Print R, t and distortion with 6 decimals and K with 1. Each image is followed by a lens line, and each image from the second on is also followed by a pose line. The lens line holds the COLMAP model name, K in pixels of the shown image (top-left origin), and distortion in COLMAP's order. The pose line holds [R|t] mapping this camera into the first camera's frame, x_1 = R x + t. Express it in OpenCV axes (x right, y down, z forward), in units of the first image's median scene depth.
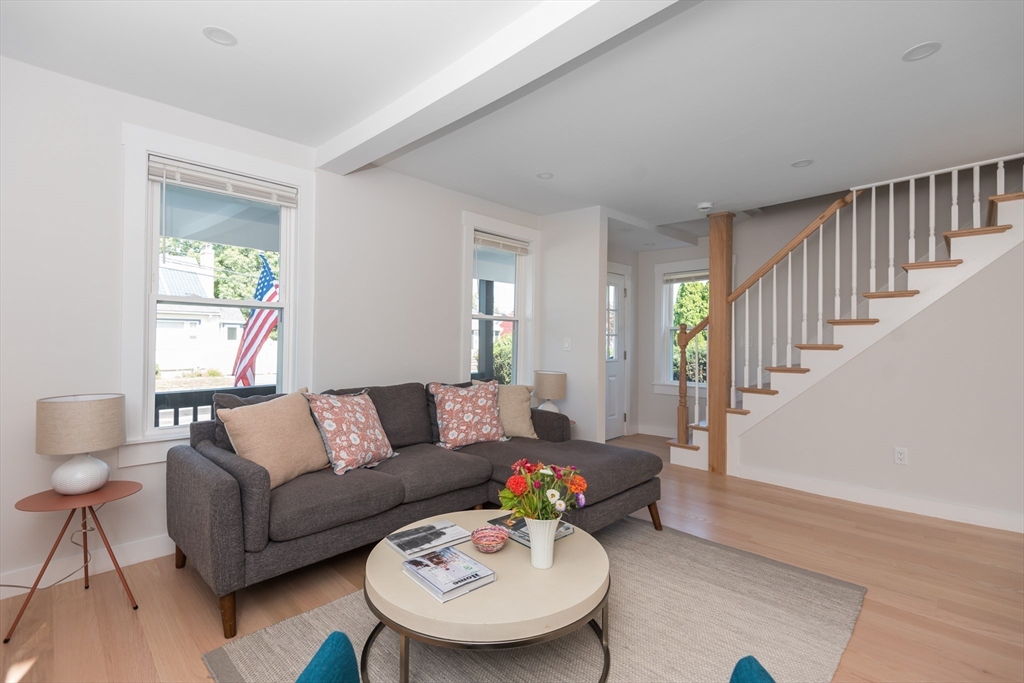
lens RADIAL K [[464.6, 0, 503.7], [0, 464.6, 334.2], [0, 0, 1]] dist [0.028534, -0.016967]
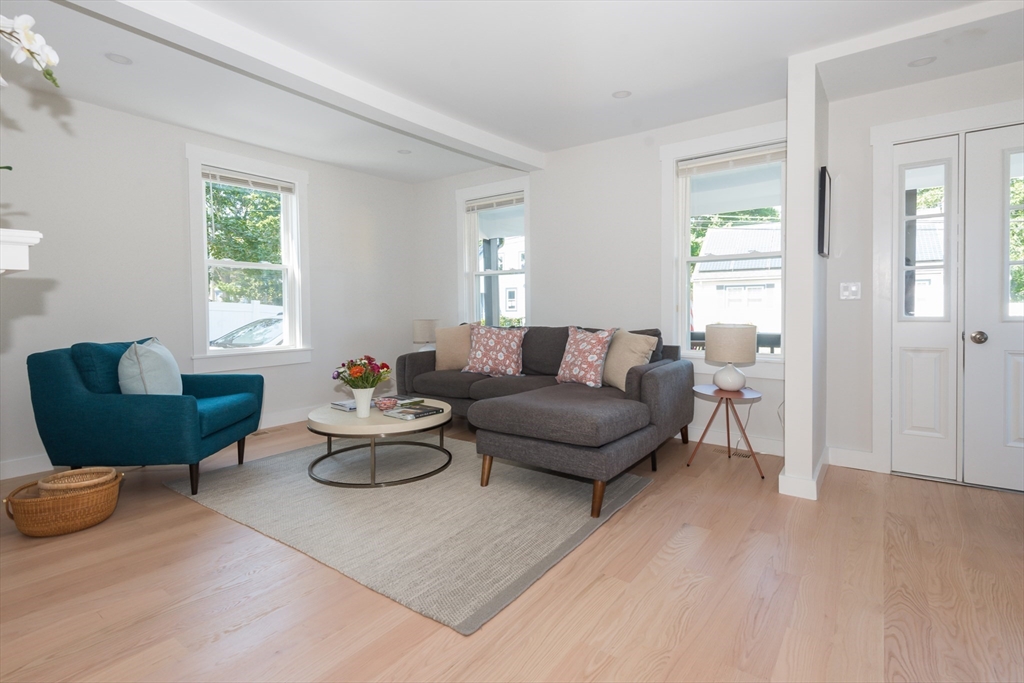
lens RADIAL K [[464.6, 0, 503.7], [0, 464.6, 334.2], [0, 0, 1]] dist [0.028534, -0.016967]
pose [[0.161654, 0.049953, -0.985582, 1.145179], [0.022655, 0.998267, 0.054312, 0.068970], [0.986587, -0.031108, 0.160242, 0.780902]]
